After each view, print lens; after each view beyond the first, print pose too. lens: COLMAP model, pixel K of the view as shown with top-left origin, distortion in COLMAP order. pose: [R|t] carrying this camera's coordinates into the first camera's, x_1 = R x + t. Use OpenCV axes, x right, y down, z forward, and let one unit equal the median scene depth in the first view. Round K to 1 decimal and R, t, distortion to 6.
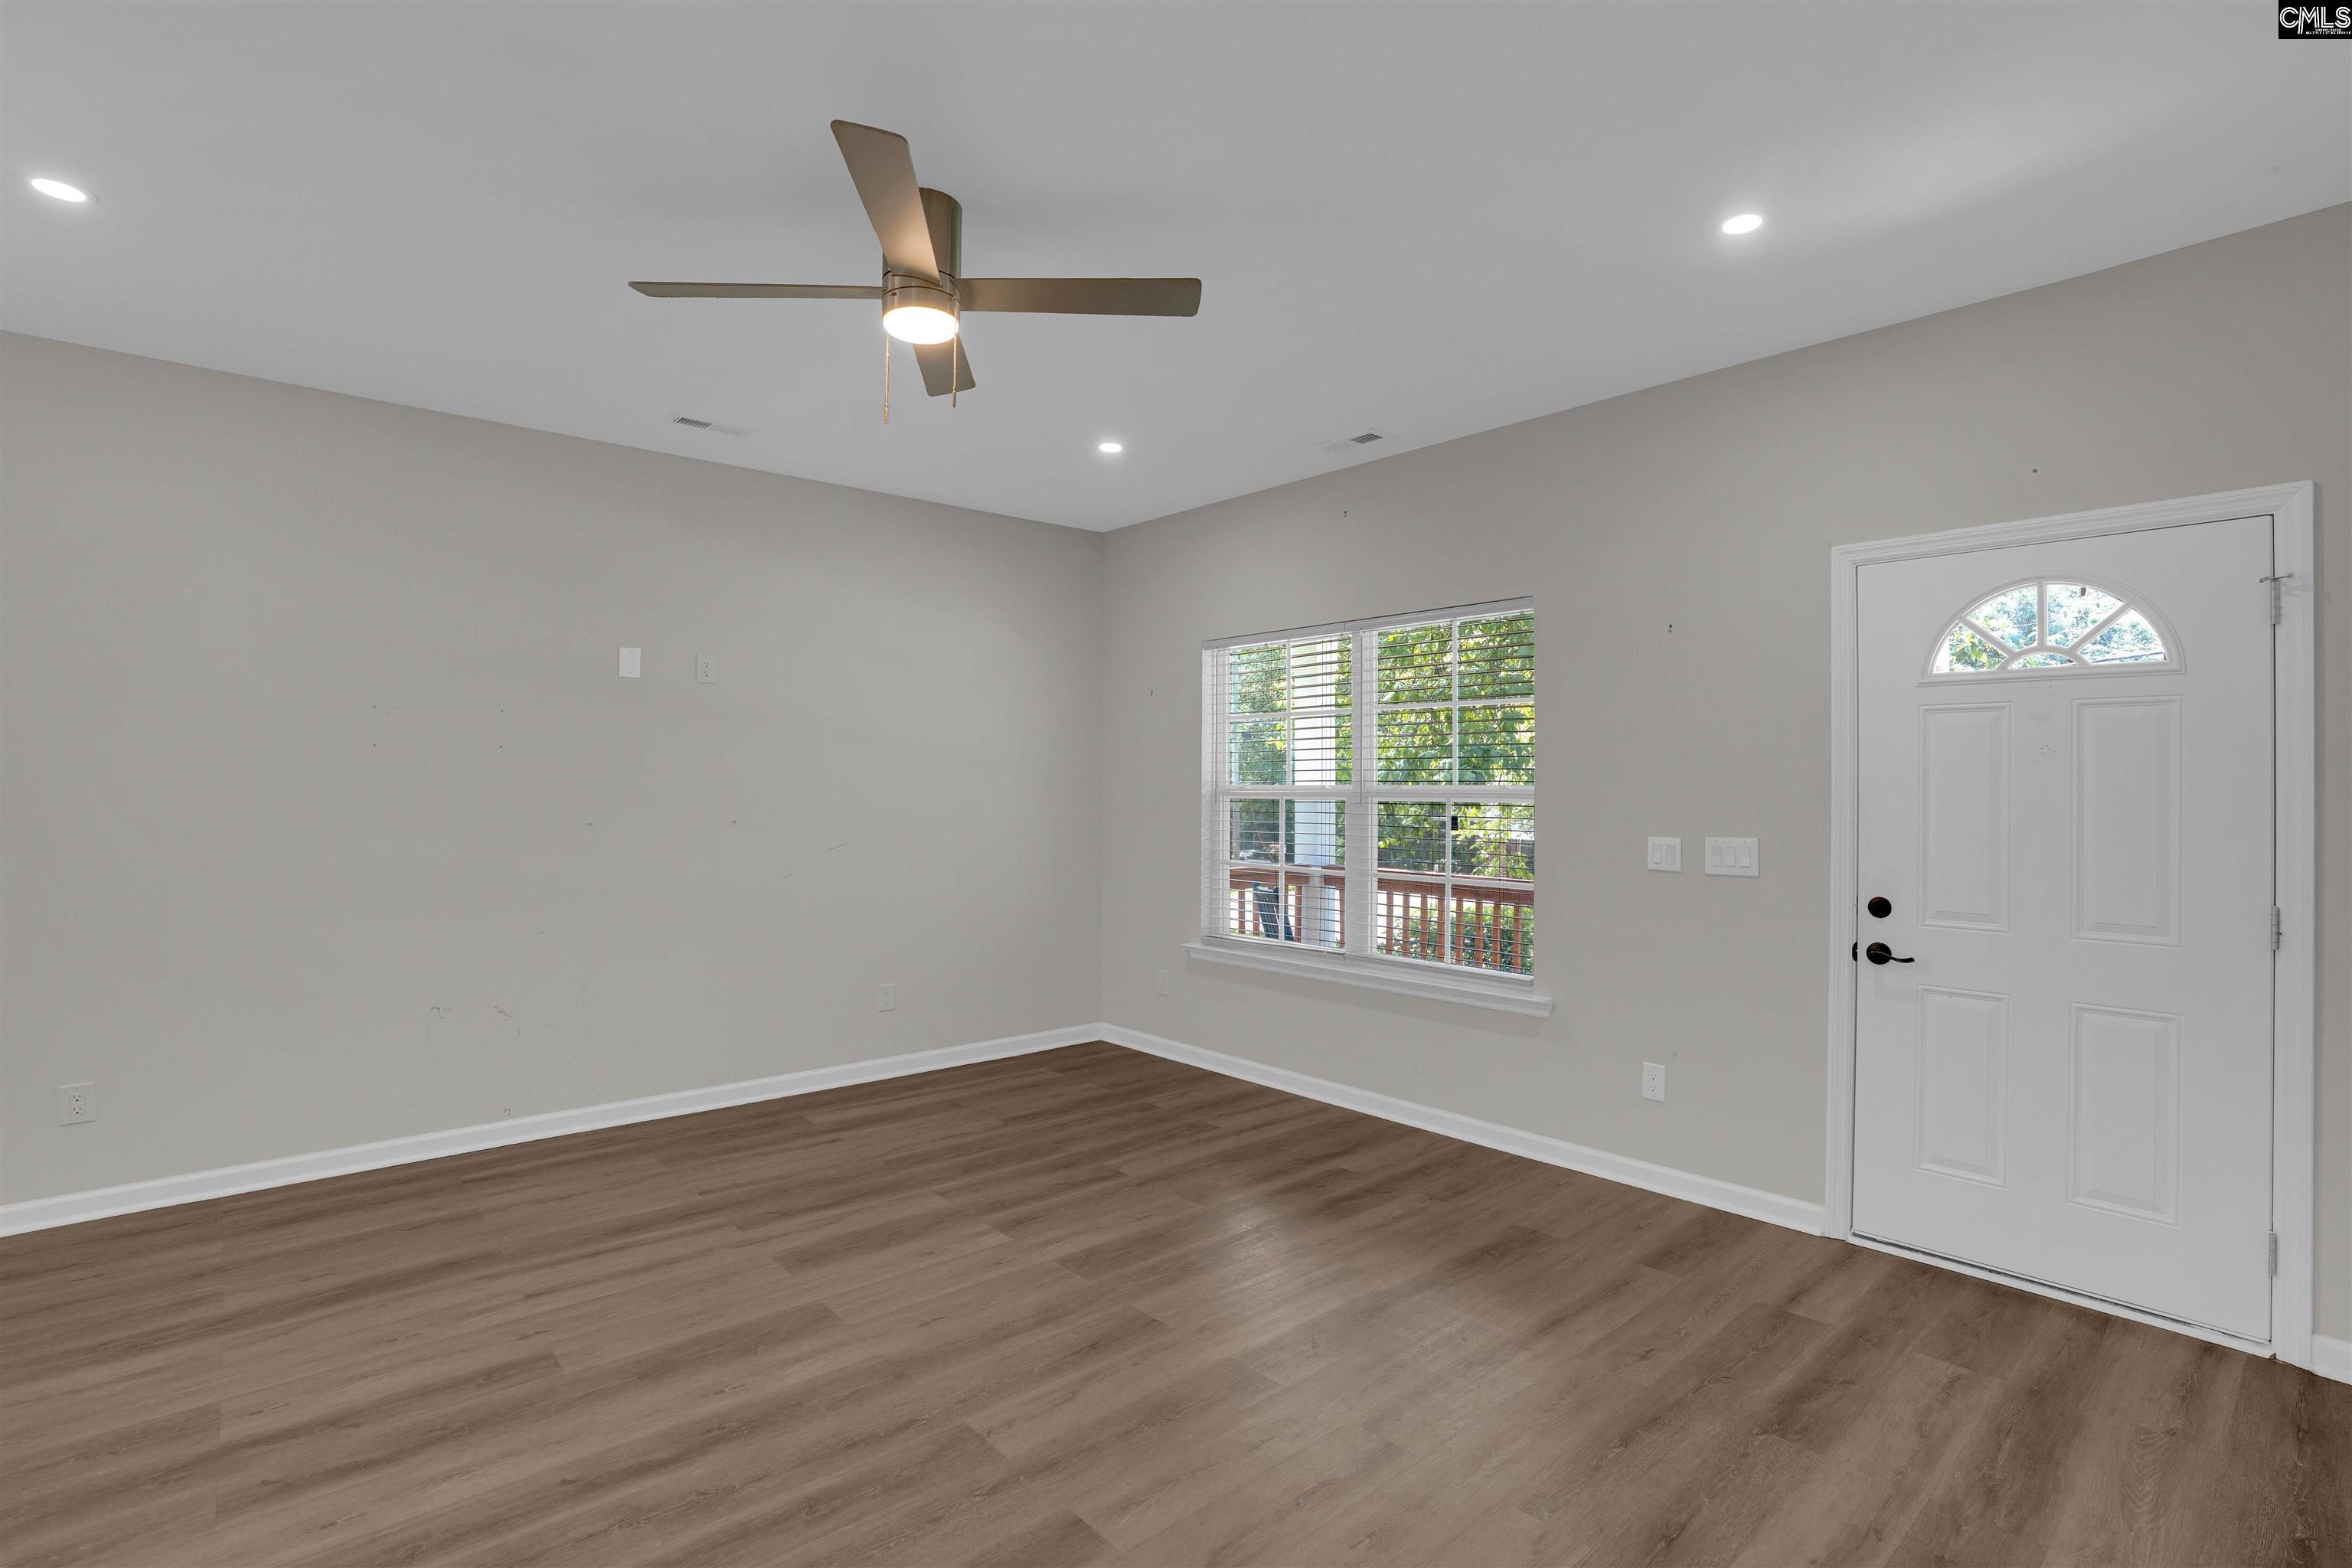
lens RADIAL K [[1093.4, 0, 1164.0], [0, 1093.4, 779.4], [0, 0, 1]] dist [-0.056658, 0.018157]
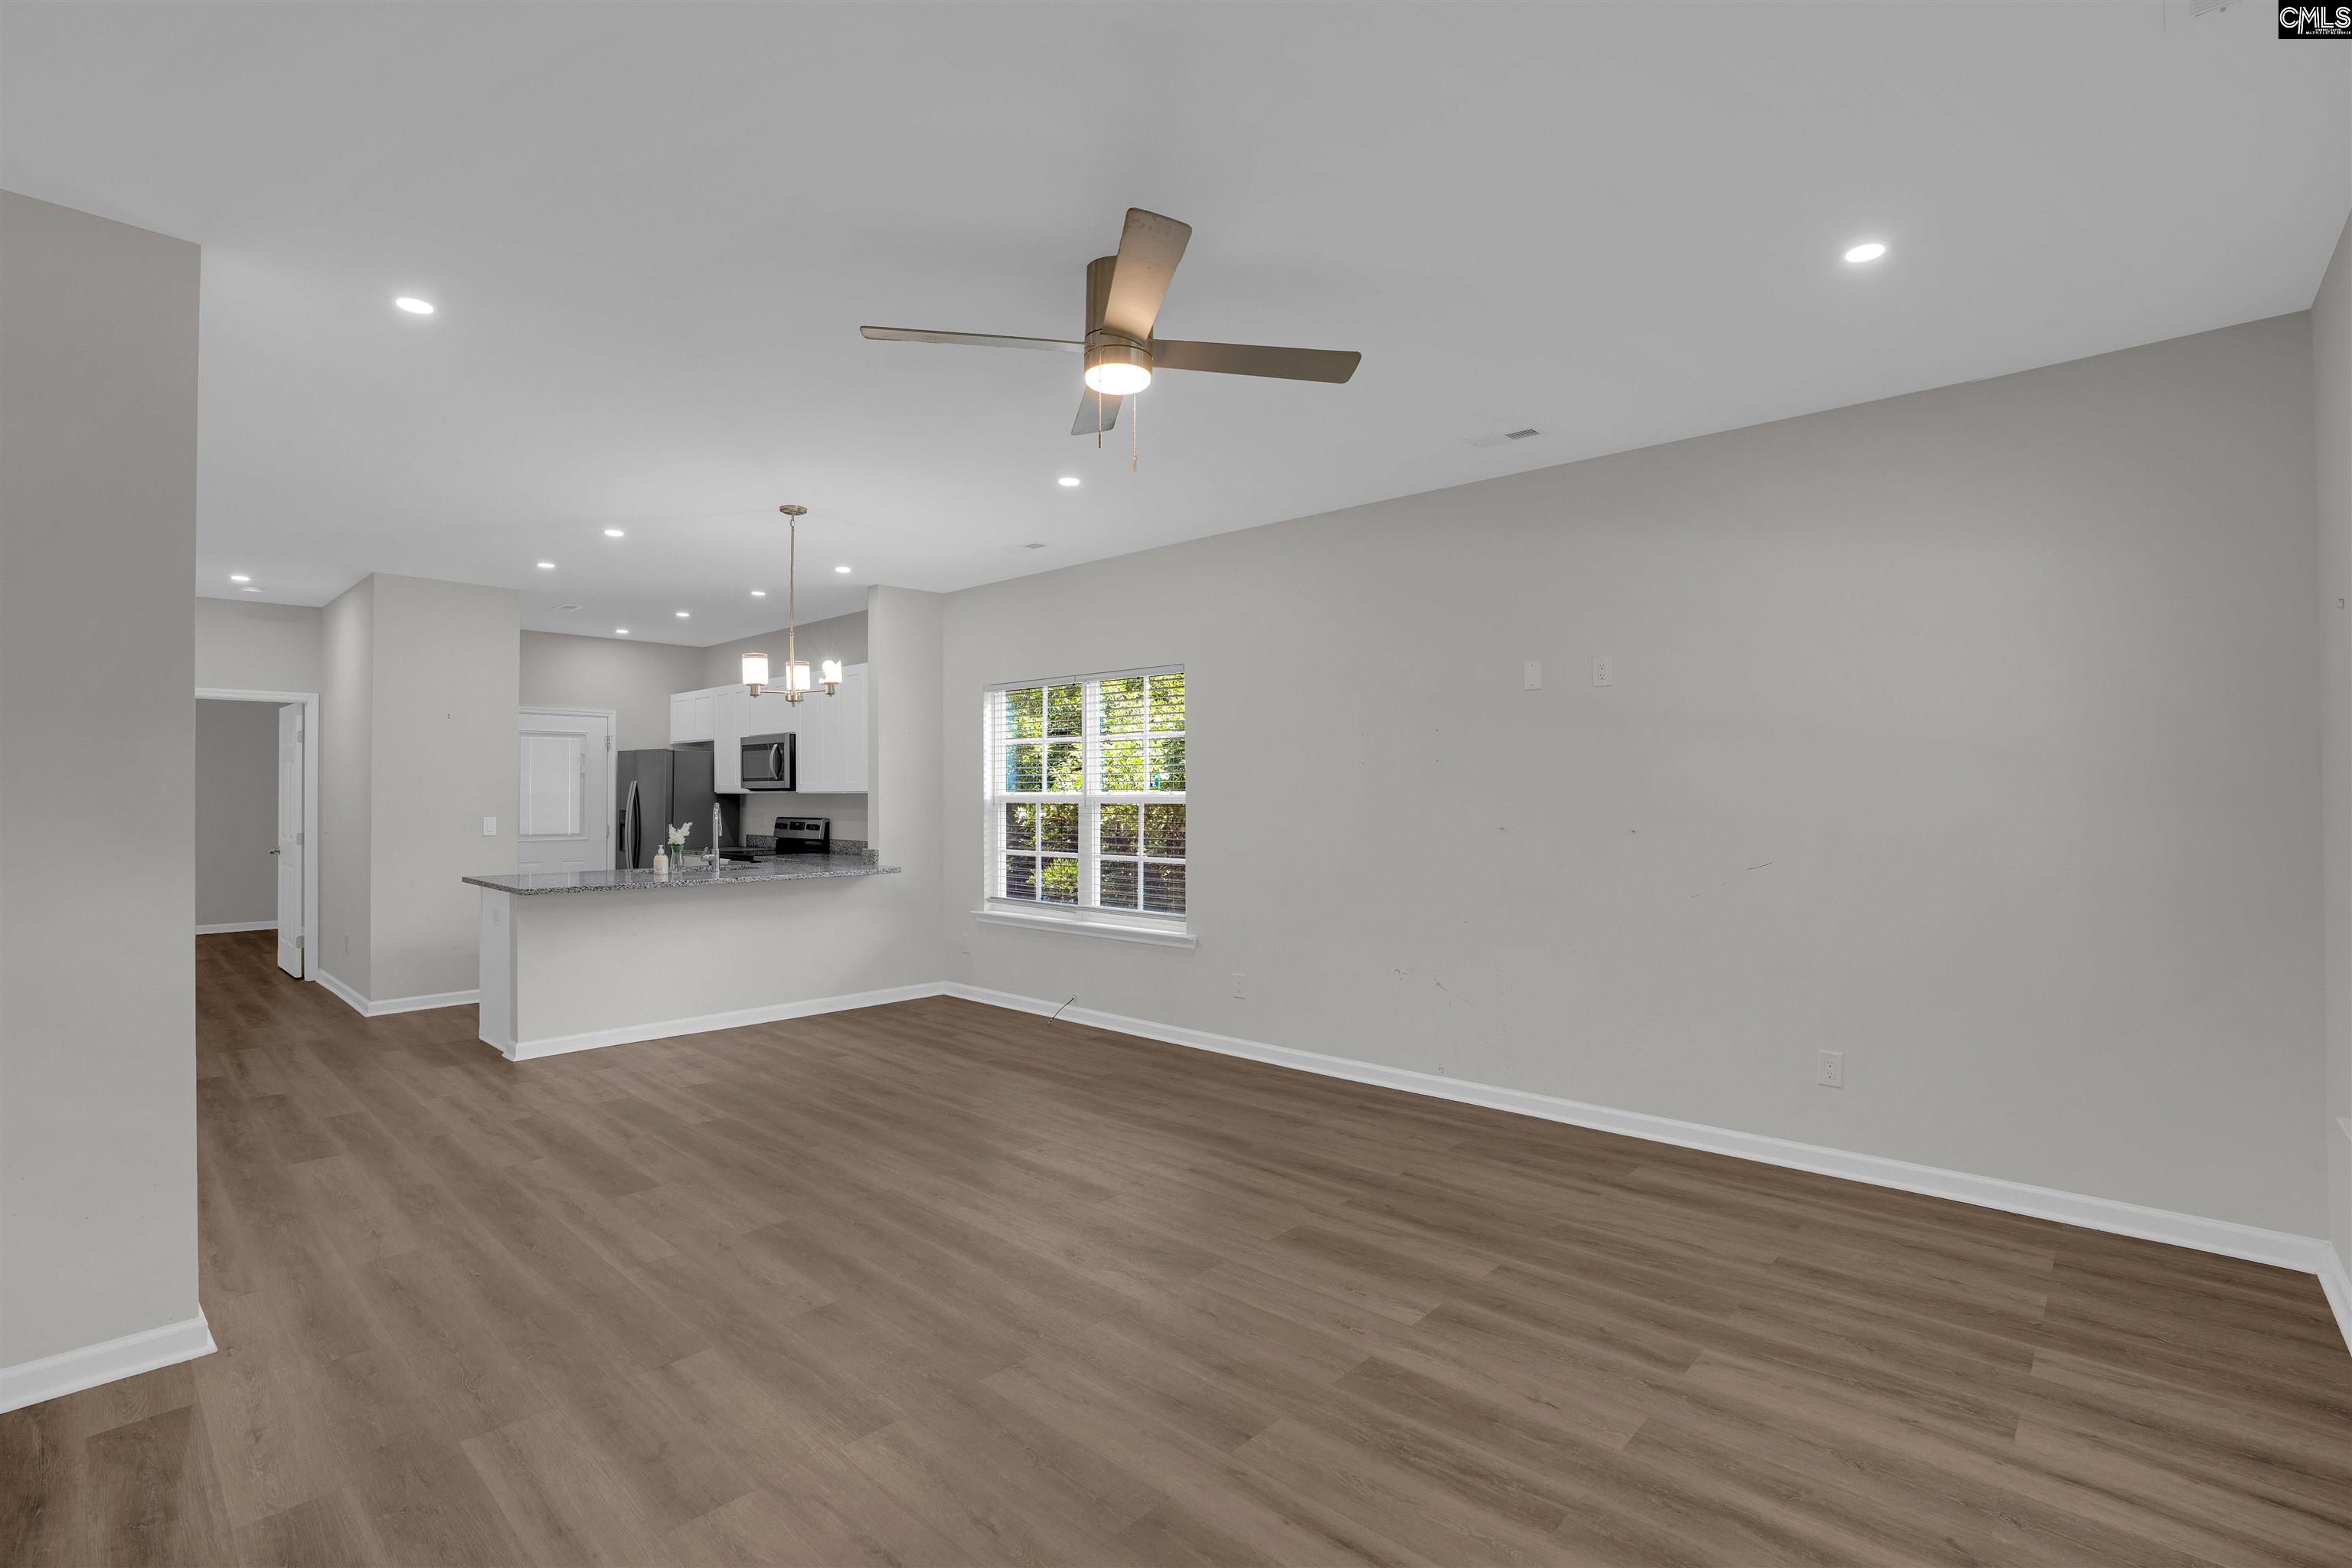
lens RADIAL K [[1093.4, 0, 1183.6], [0, 1093.4, 772.1], [0, 0, 1]] dist [-0.056658, 0.018157]
pose [[0.117091, -0.021460, -0.992889, 0.692033], [0.009914, 0.999742, -0.020439, 0.005232], [0.993072, -0.007450, 0.117274, 0.727133]]
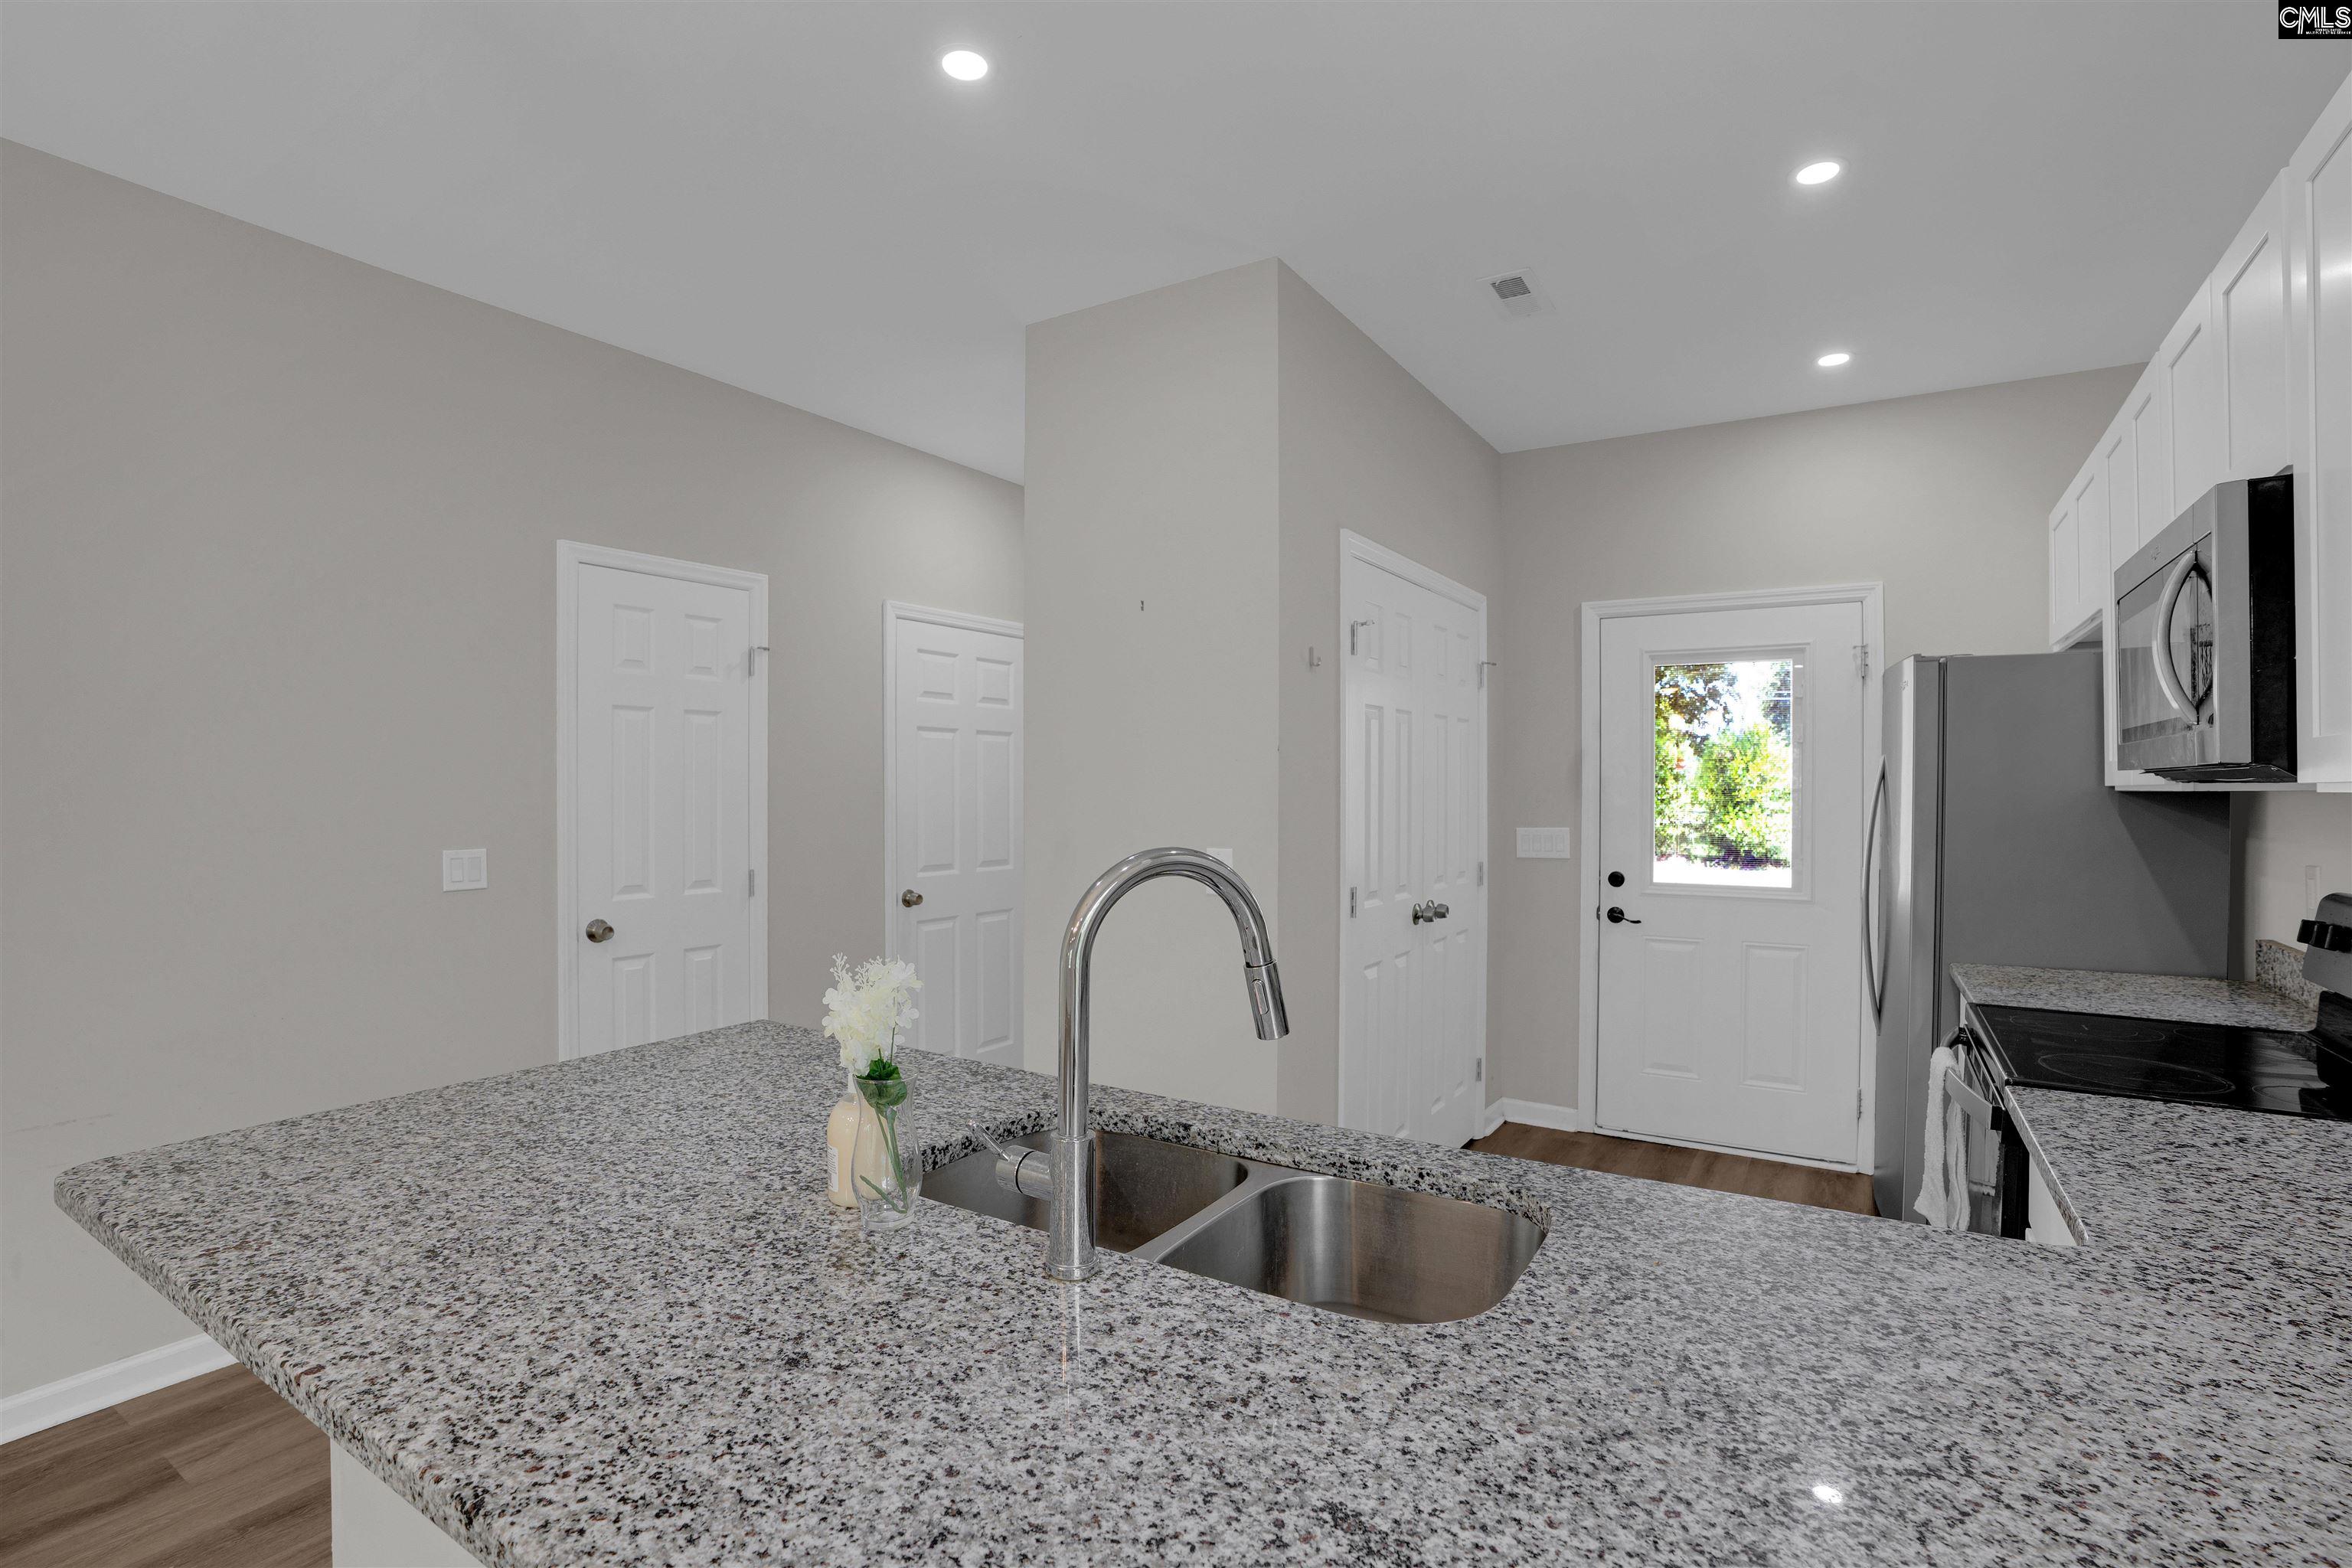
lens RADIAL K [[1093.4, 0, 1250.1], [0, 1093.4, 798.5], [0, 0, 1]] dist [-0.056658, 0.018157]
pose [[-0.944751, -0.000210, -0.327788, -1.367574], [0.000125, 0.999999, -0.001001, -0.001518], [0.327788, -0.000987, -0.944751, 0.408749]]
